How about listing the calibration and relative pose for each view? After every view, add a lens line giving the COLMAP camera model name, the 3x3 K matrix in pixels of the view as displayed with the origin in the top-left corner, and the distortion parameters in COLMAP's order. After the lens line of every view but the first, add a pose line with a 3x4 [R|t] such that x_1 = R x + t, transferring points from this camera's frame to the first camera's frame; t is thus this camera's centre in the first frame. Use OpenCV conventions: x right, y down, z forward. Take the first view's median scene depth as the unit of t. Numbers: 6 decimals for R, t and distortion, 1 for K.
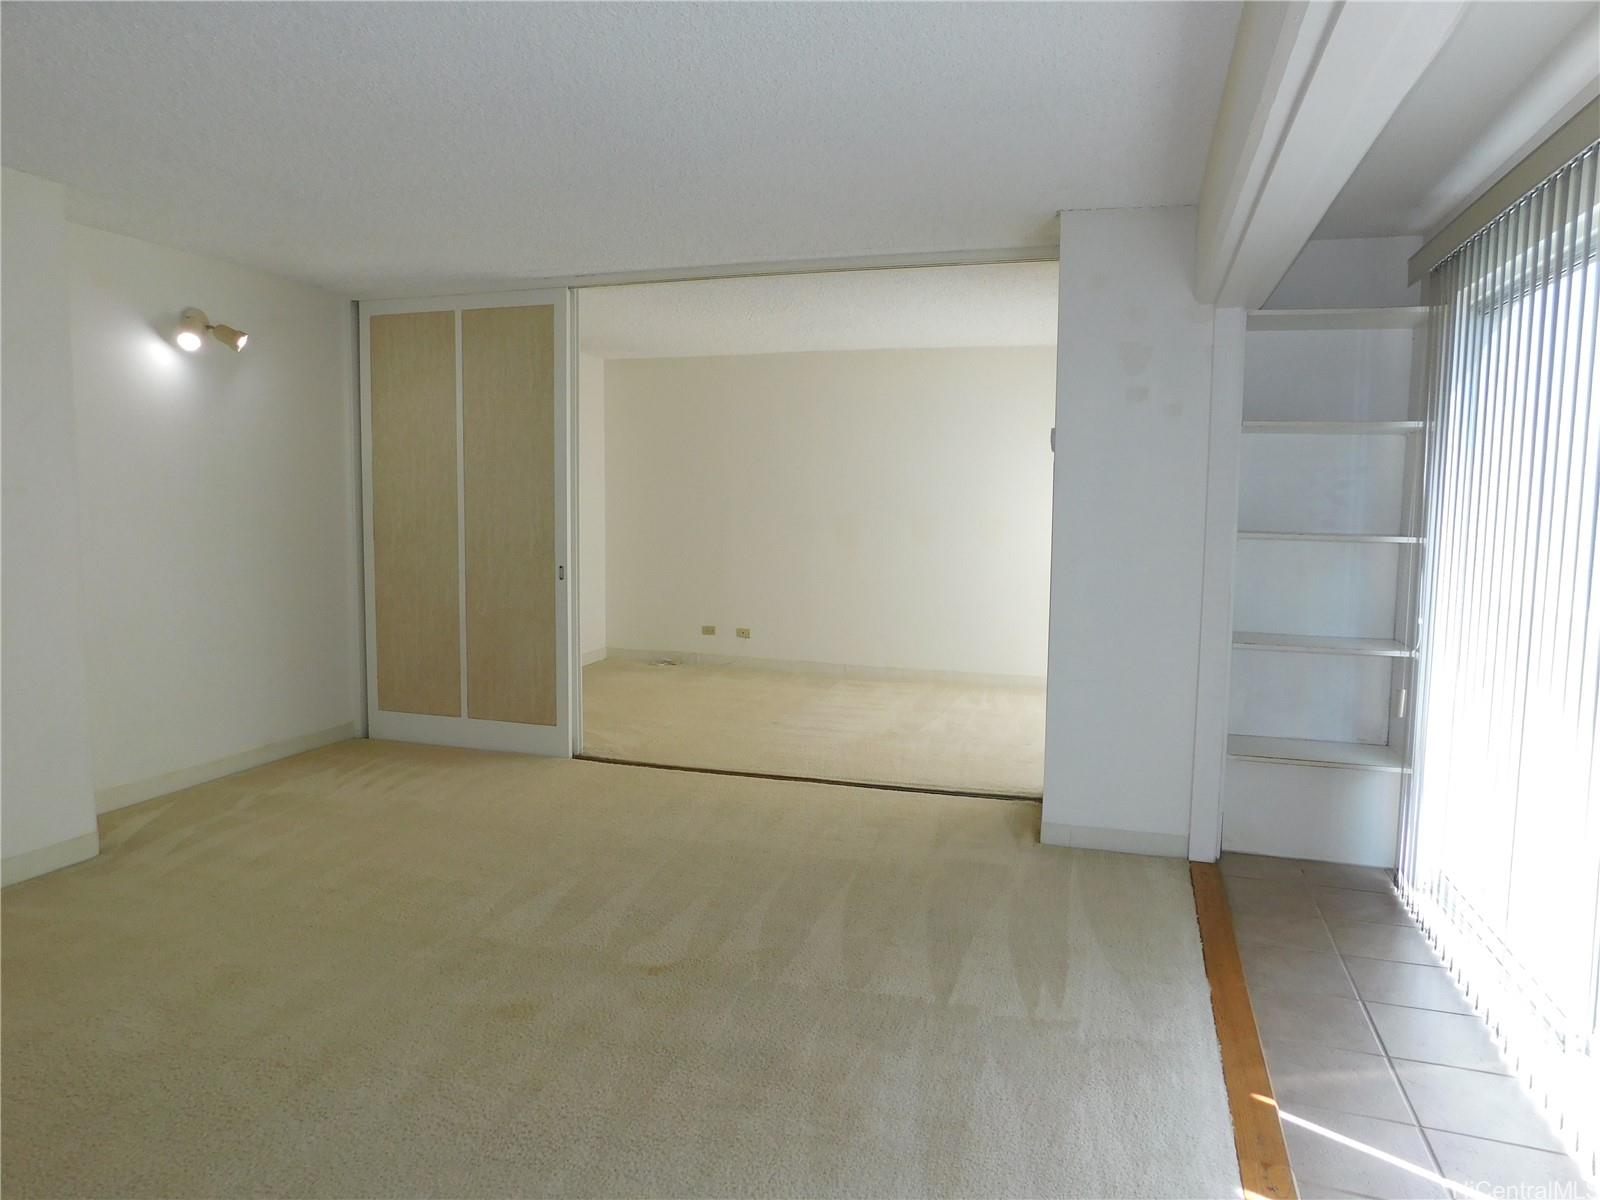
lens RADIAL K [[1053.8, 0, 800.0], [0, 1053.8, 600.0], [0, 0, 1]] dist [-0.015829, 0.006802]
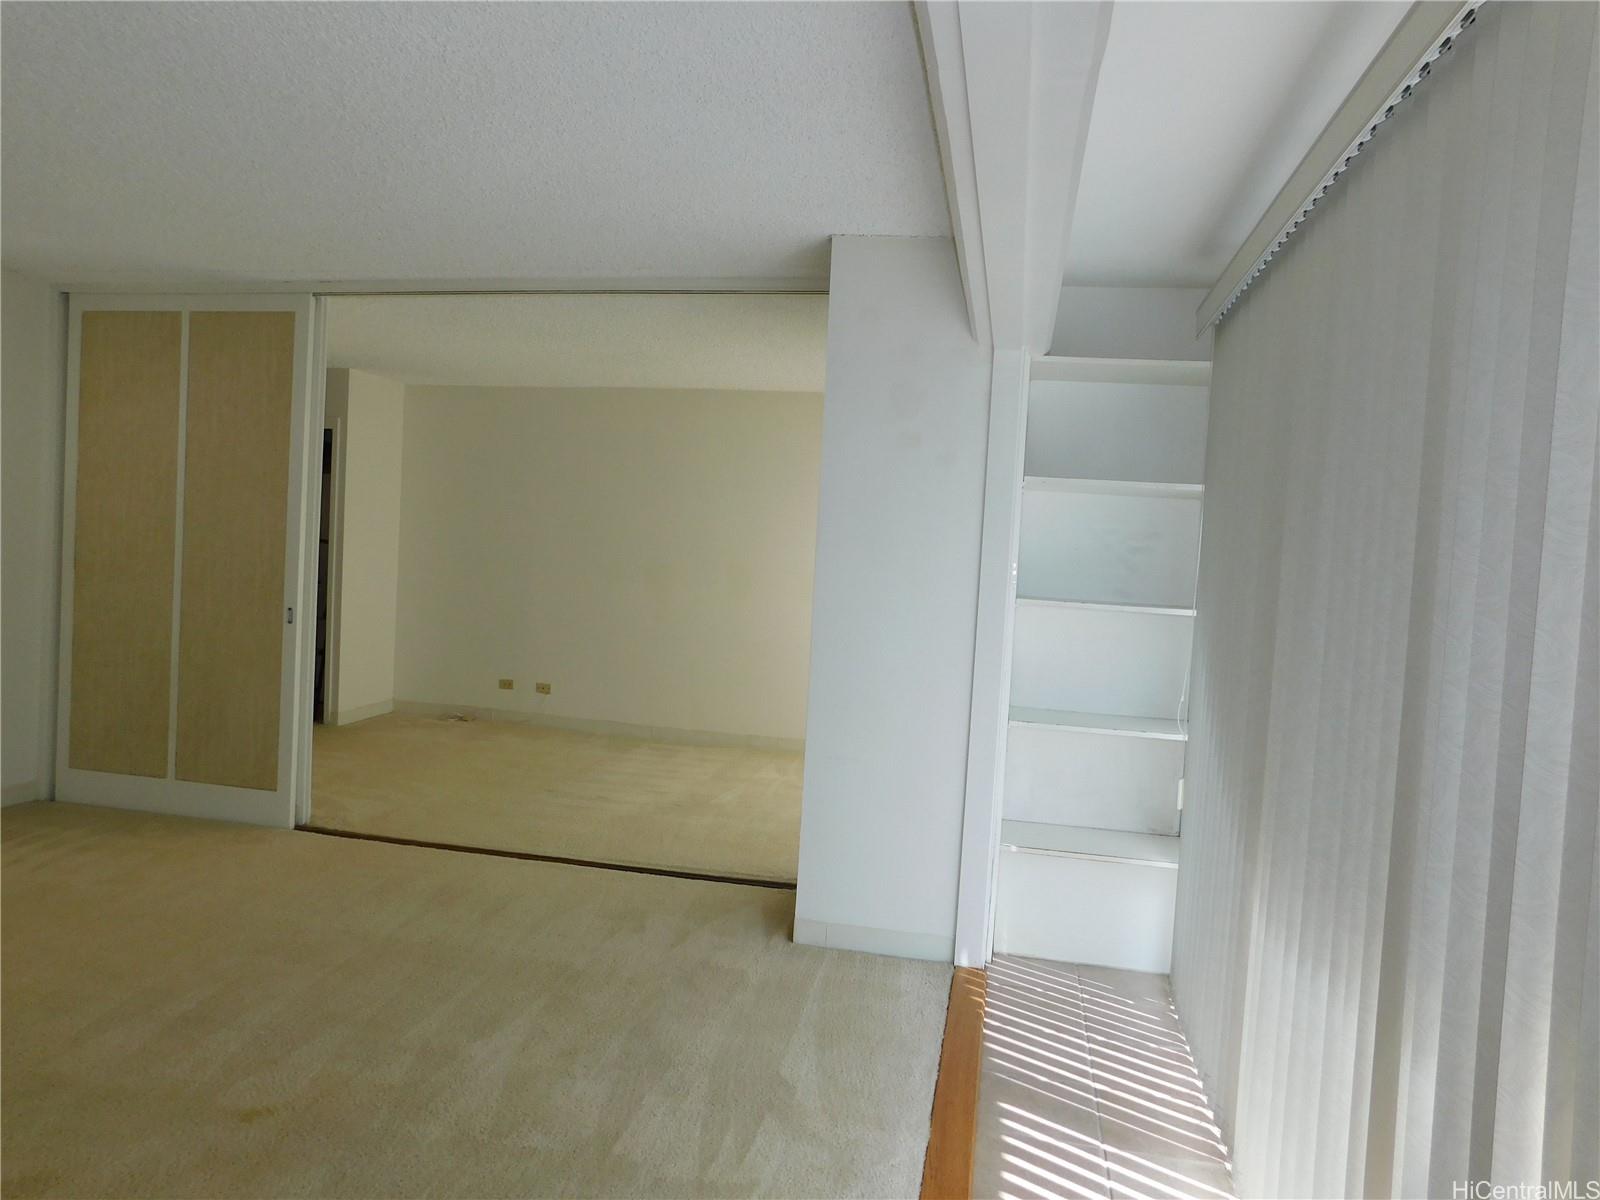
lens RADIAL K [[1059.7, 0, 800.0], [0, 1059.7, 600.0], [0, 0, 1]] dist [-0.001289, 0.039331]
pose [[0.995711, 0.037457, 0.084602, 0.118221], [-0.033145, 0.998107, -0.051808, -0.006697], [-0.086383, 0.048782, 0.995067, 0.082757]]
